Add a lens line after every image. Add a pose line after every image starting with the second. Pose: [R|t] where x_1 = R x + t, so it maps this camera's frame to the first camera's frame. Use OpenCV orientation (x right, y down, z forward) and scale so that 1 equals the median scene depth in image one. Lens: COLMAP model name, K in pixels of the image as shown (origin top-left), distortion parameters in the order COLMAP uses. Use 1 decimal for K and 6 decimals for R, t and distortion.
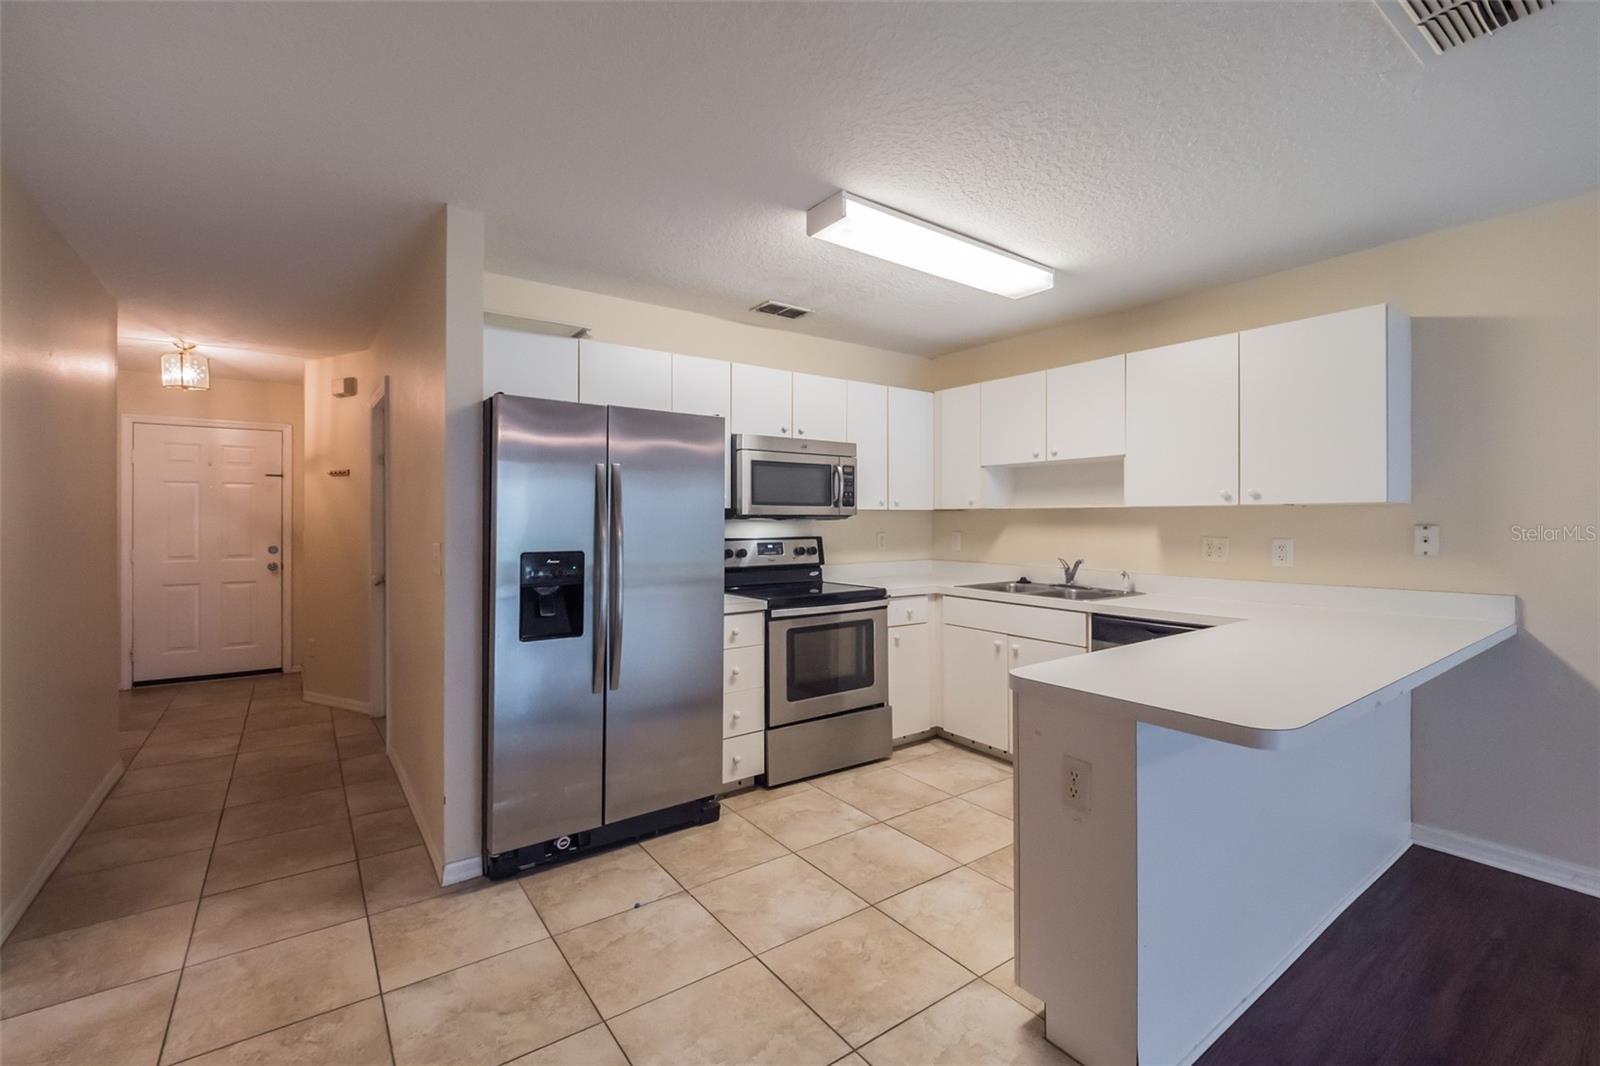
lens RADIAL K [[693.0, 0, 794.3], [0, 693.0, 515.4], [0, 0, 1]] dist [0.002125, -0.011788]
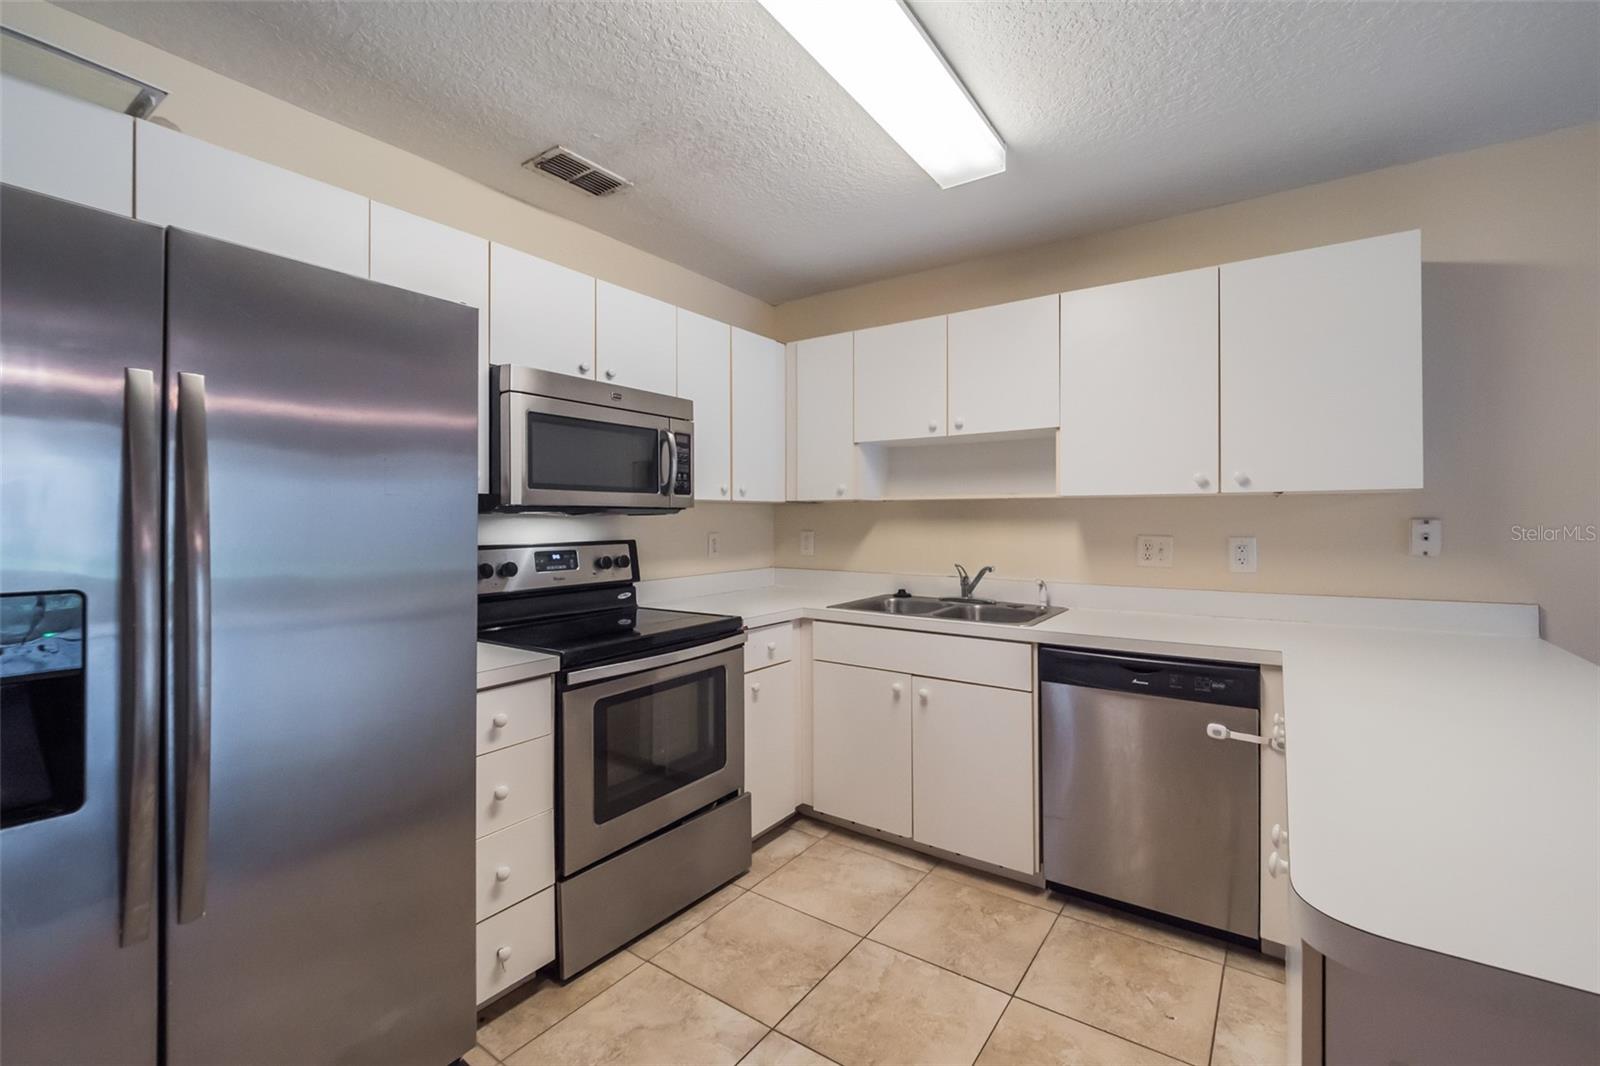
lens RADIAL K [[693.0, 0, 794.3], [0, 693.0, 515.4], [0, 0, 1]] dist [0.002125, -0.011788]
pose [[0.946425, -0.001092, 0.322921, -0.035369], [0.000477, 0.999998, 0.001983, 0.006123], [-0.322922, -0.001723, 0.946424, 0.351917]]
